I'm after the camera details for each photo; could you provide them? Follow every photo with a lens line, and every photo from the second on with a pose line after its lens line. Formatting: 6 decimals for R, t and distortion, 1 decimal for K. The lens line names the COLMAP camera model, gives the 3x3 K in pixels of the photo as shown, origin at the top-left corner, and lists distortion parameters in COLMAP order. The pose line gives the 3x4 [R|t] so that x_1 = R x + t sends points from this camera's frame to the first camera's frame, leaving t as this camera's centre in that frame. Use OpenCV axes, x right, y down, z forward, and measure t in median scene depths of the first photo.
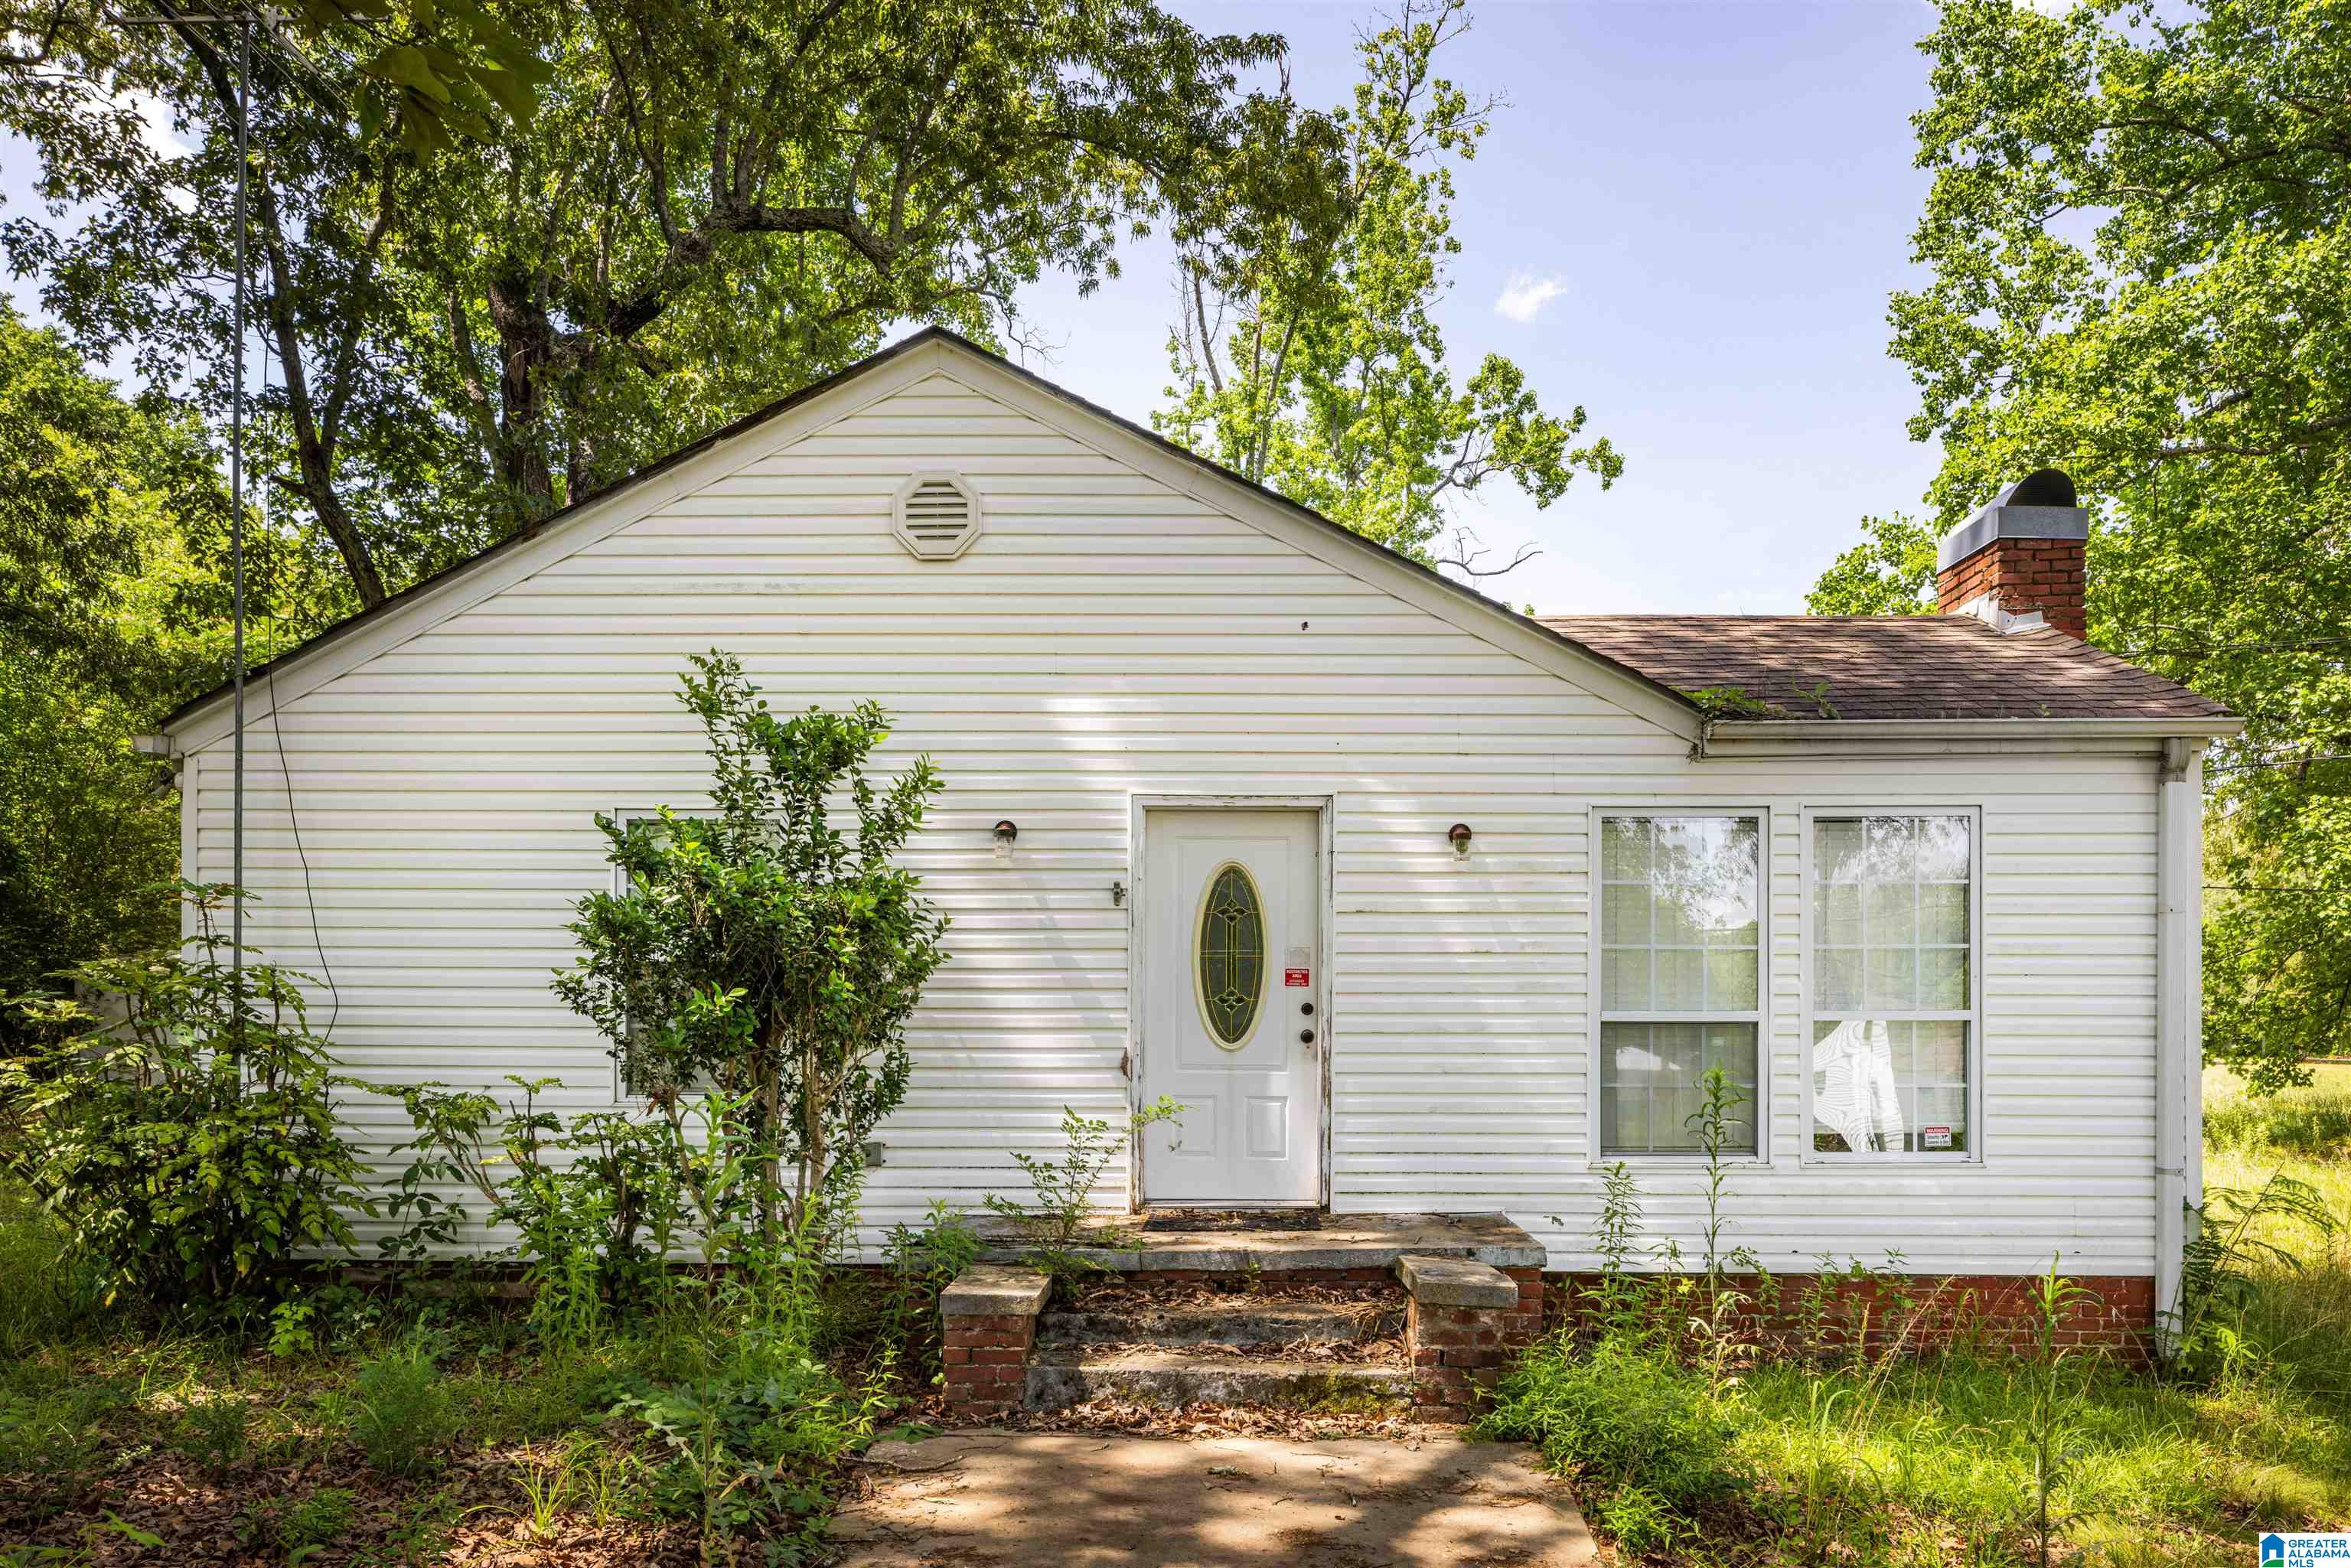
lens RADIAL K [[1579.5, 0, 1226.4], [0, 1579.5, 1006.6], [0, 0, 1]] dist [-0.007872, -0.000082]
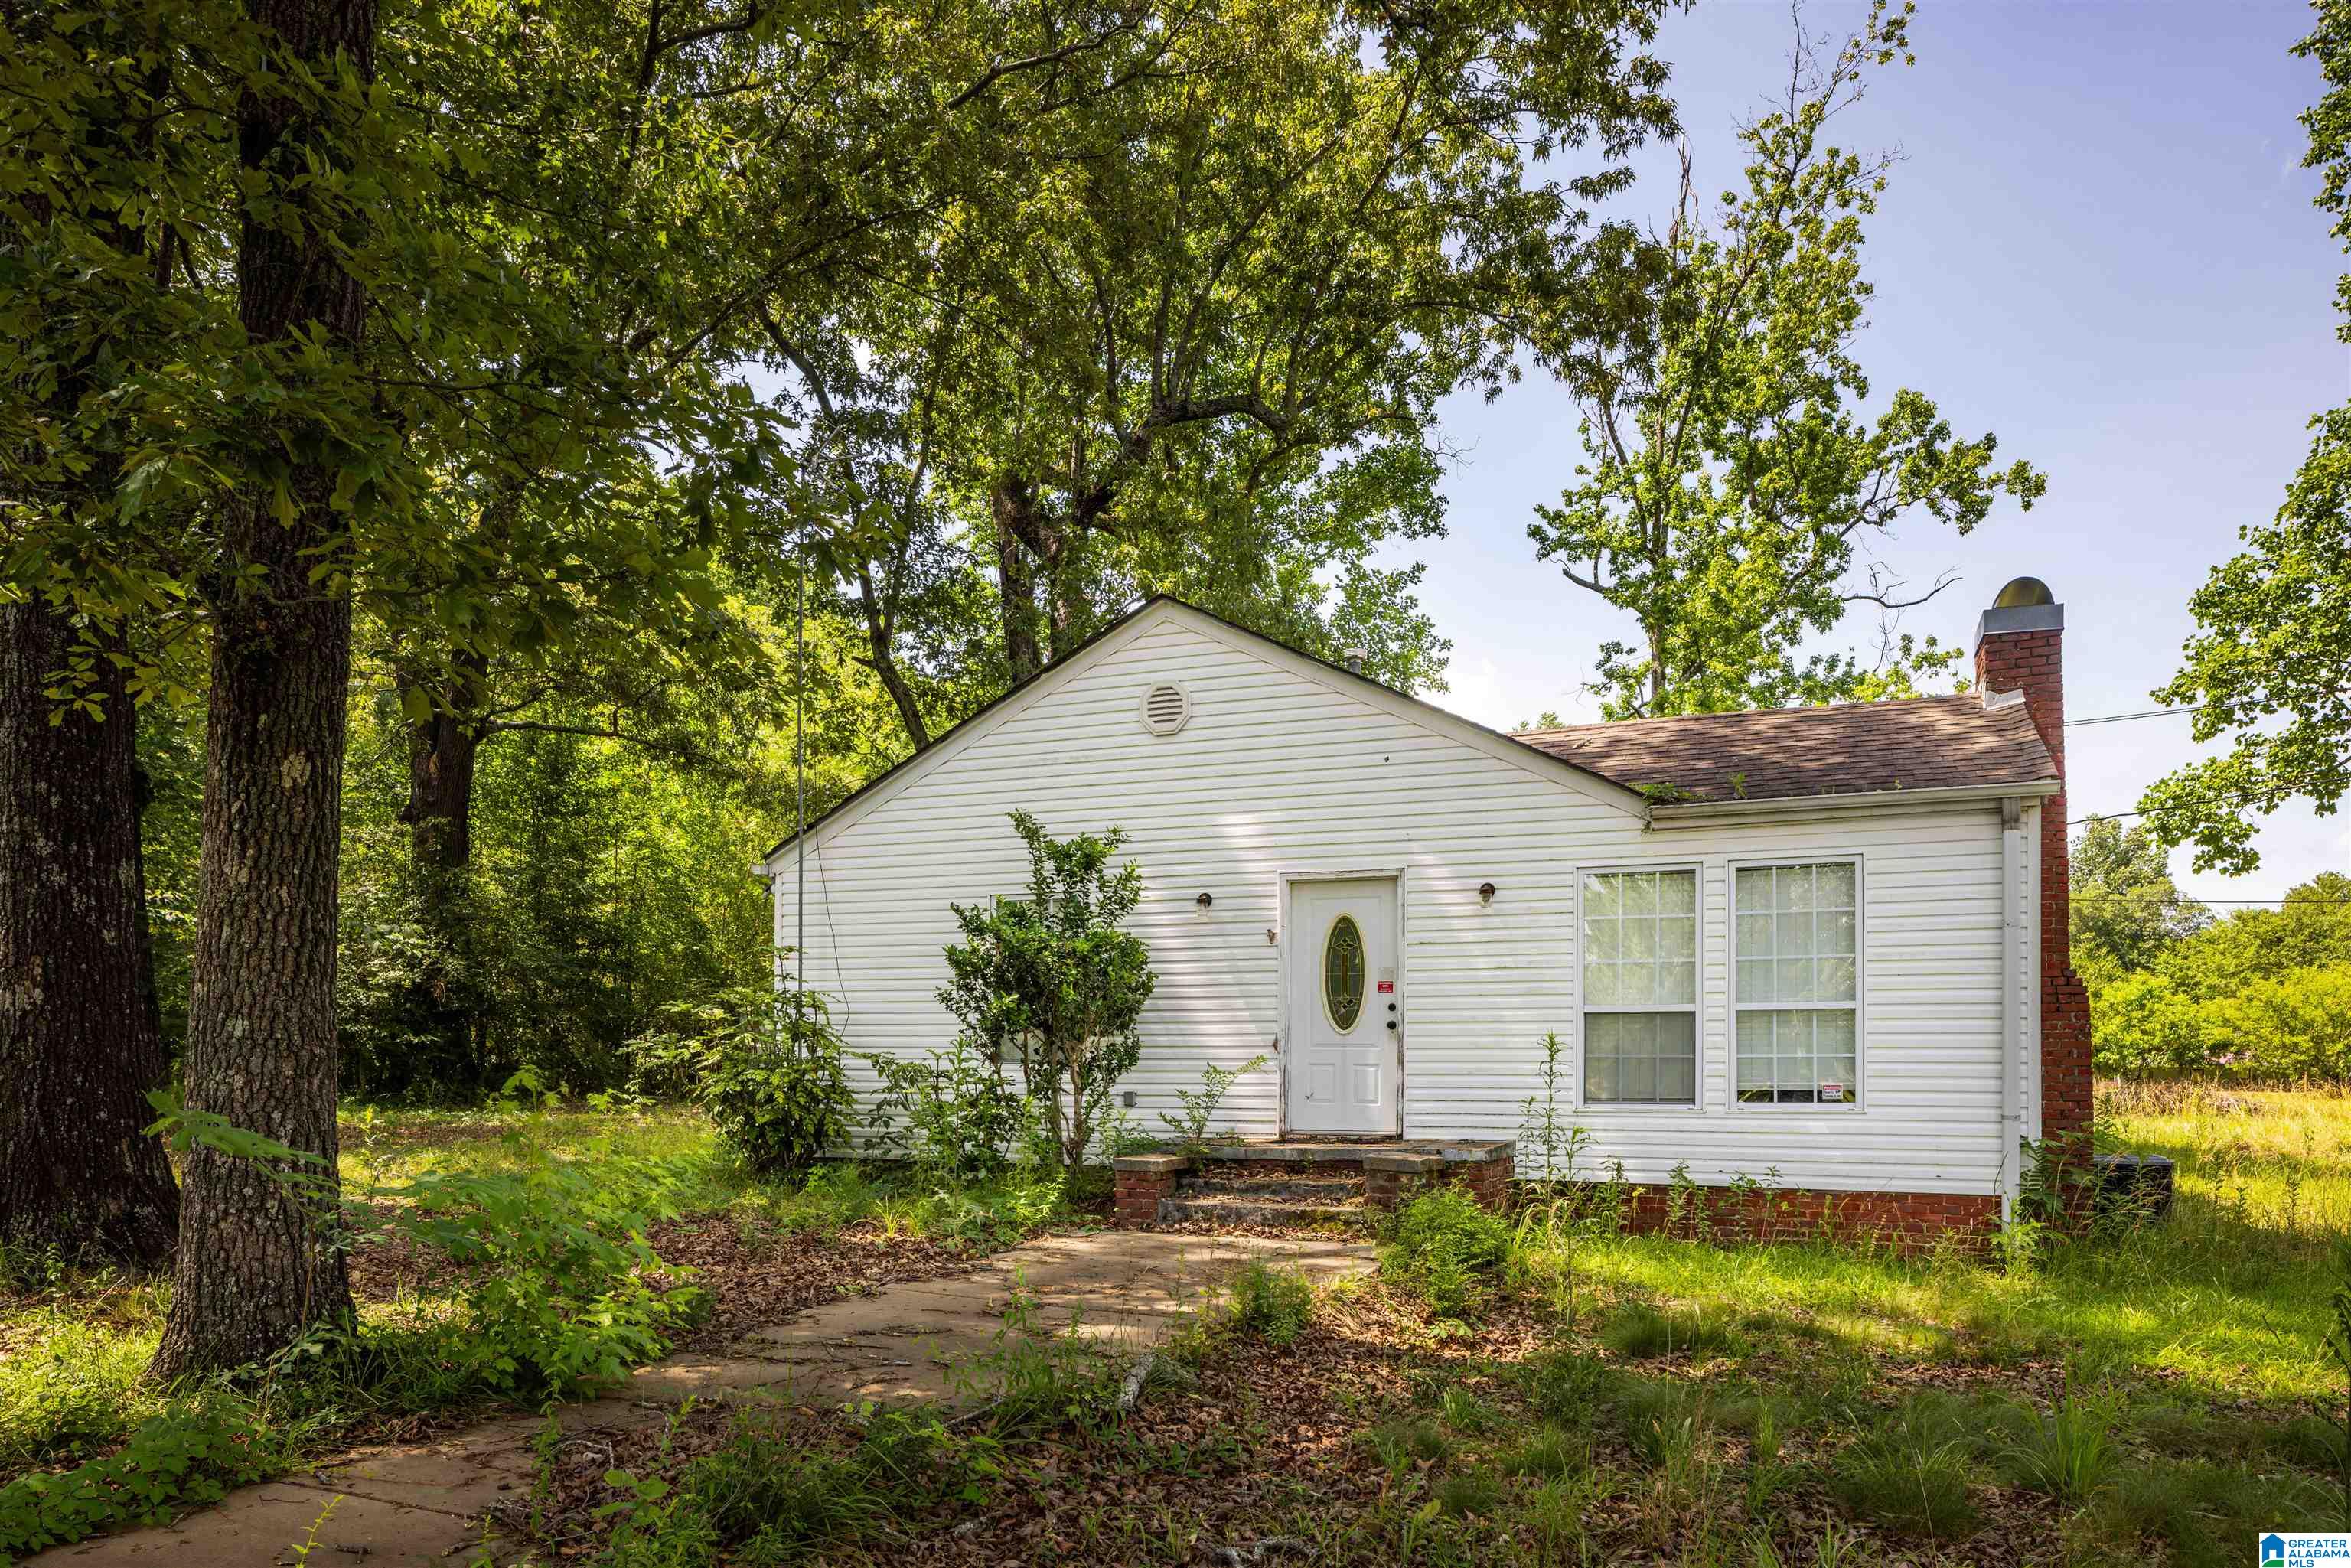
lens RADIAL K [[1607.9, 0, 1171.8], [0, 1607.9, 1024.8], [0, 0, 1]] dist [-0.004245, -0.006607]
pose [[0.929894, -0.010431, -0.367679, 0.428453], [0.004760, 0.999855, -0.016326, 0.043179], [0.367796, 0.013432, 0.929809, -0.534040]]
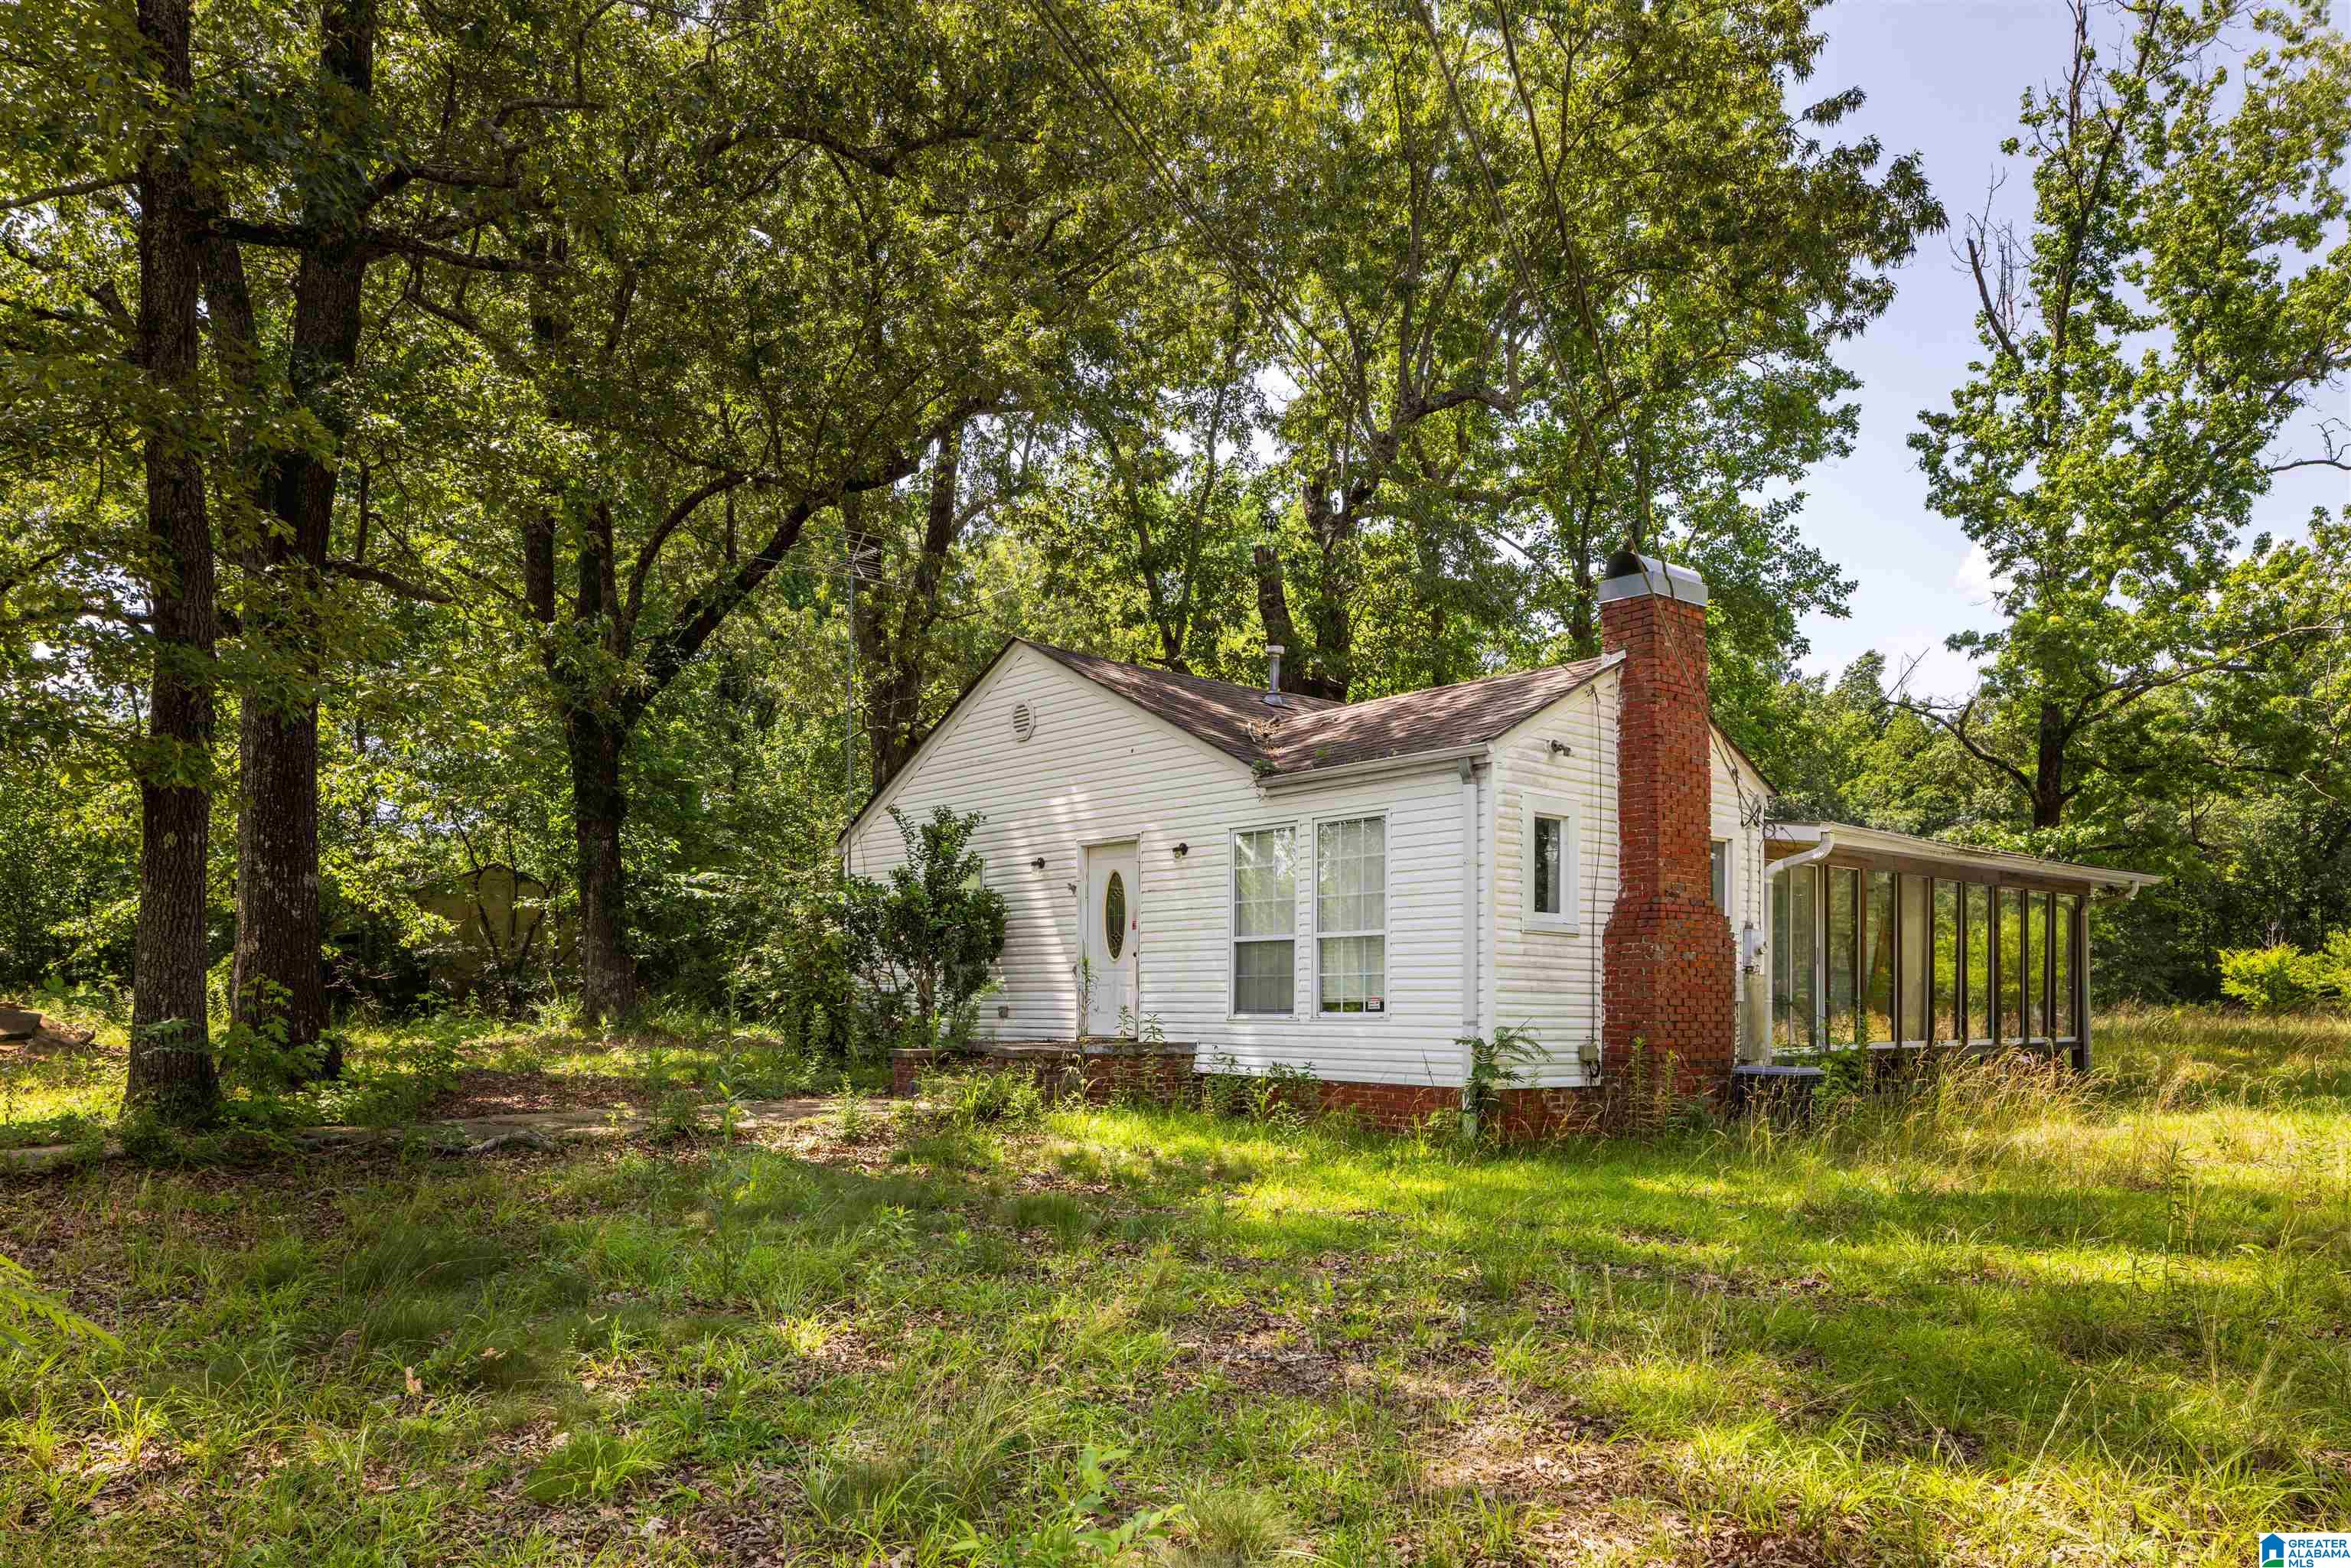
lens RADIAL K [[1590.4, 0, 1165.0], [0, 1590.4, 970.5], [0, 0, 1]] dist [0.006265, 0.005838]
pose [[0.670972, -0.016295, -0.741304, 1.577891], [0.004225, 0.999826, -0.018153, 0.076895], [0.741471, 0.009048, 0.670924, -0.329884]]
